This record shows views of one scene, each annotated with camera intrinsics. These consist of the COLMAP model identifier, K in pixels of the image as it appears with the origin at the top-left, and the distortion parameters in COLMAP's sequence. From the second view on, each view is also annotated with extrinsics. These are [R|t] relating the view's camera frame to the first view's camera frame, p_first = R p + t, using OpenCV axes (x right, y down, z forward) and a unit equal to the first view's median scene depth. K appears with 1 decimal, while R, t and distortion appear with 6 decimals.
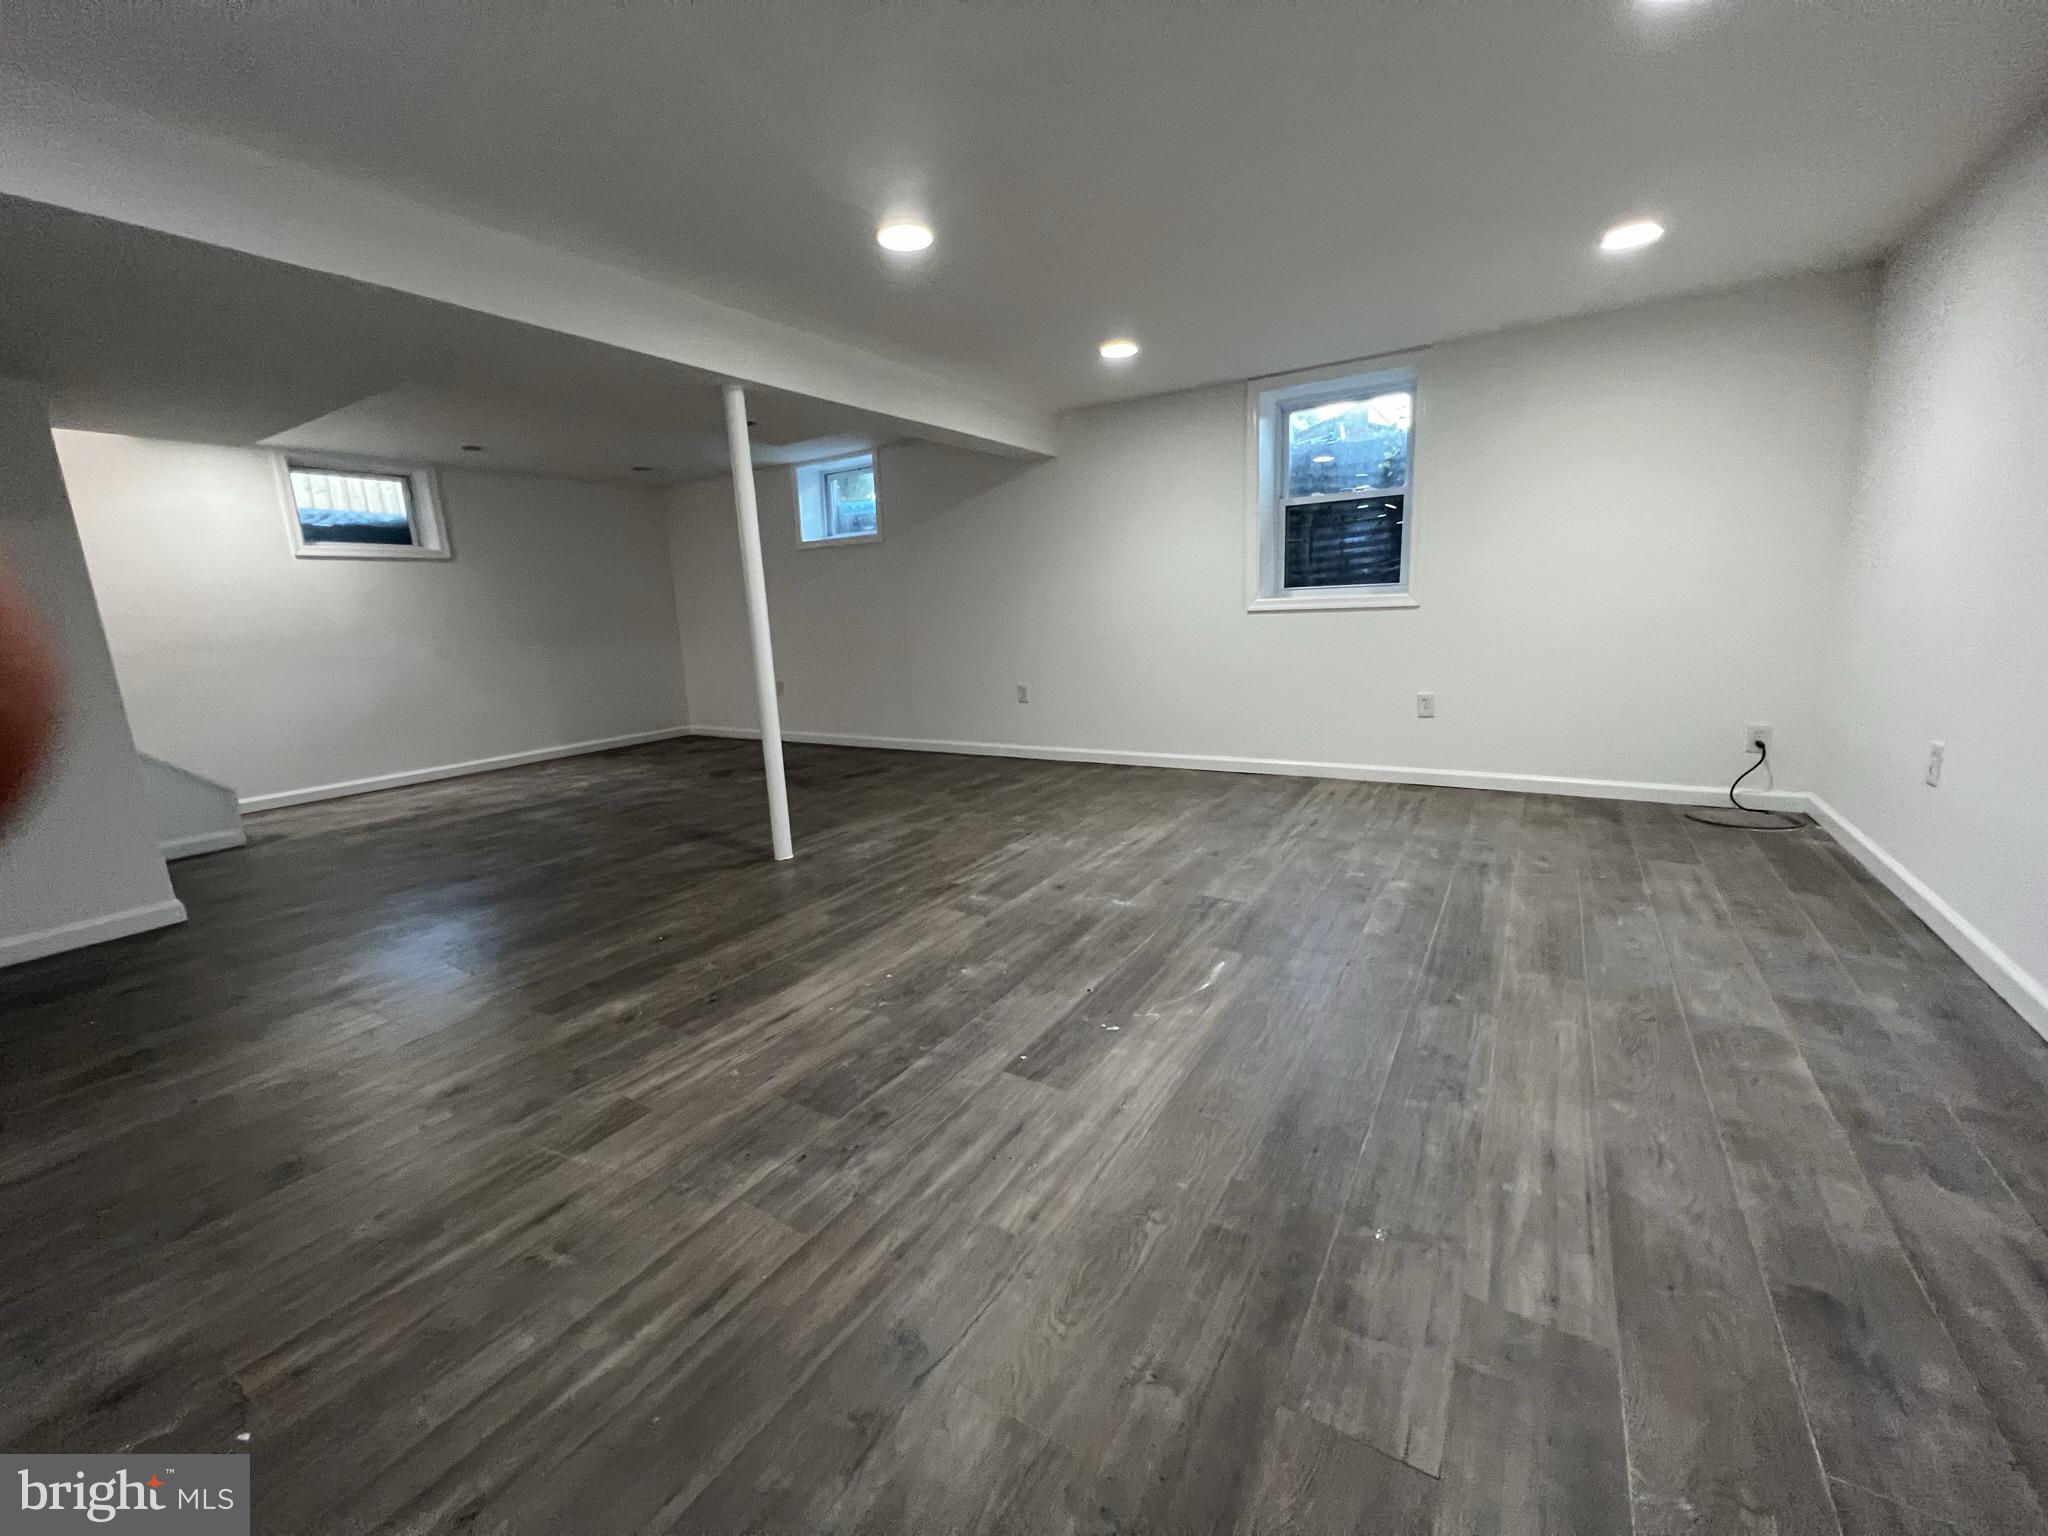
lens RADIAL K [[825.2, 0, 1021.9], [0, 825.2, 764.8], [0, 0, 1]] dist [-0.001893, 0.001732]
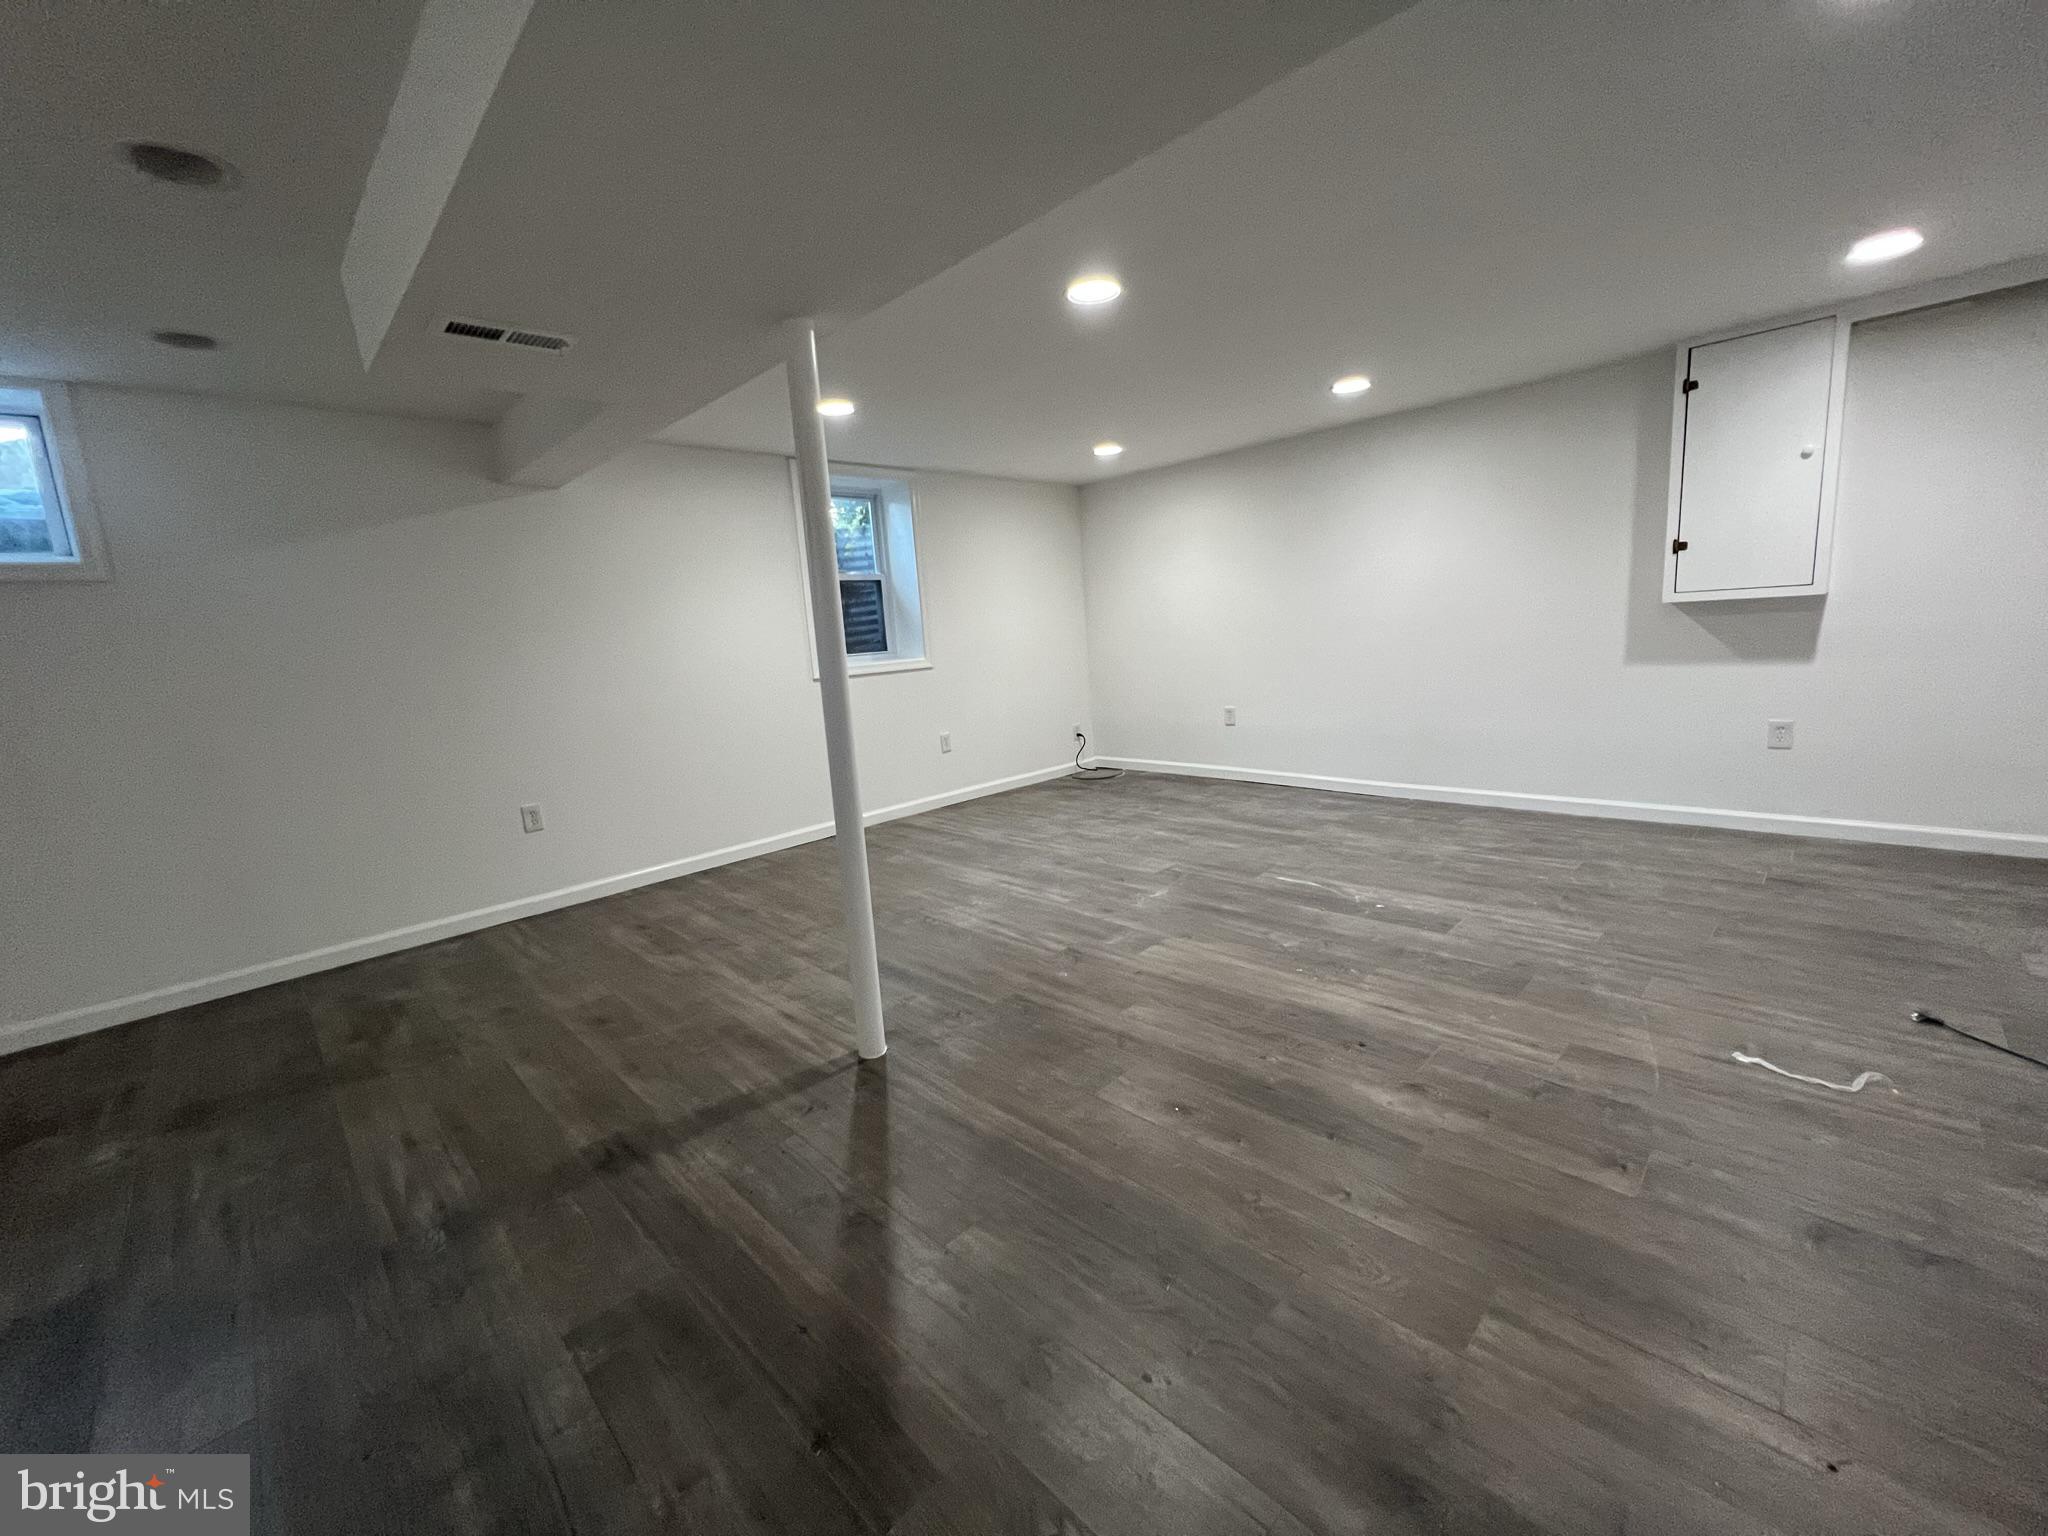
lens RADIAL K [[825.2, 0, 1025.2], [0, 825.2, 770.0], [0, 0, 1]] dist [-0.001893, 0.001732]
pose [[0.219601, -0.136308, 0.966021, -1.111852], [0.244519, 0.966276, 0.080758, -0.160577], [-0.944450, 0.218476, 0.245525, 0.883830]]
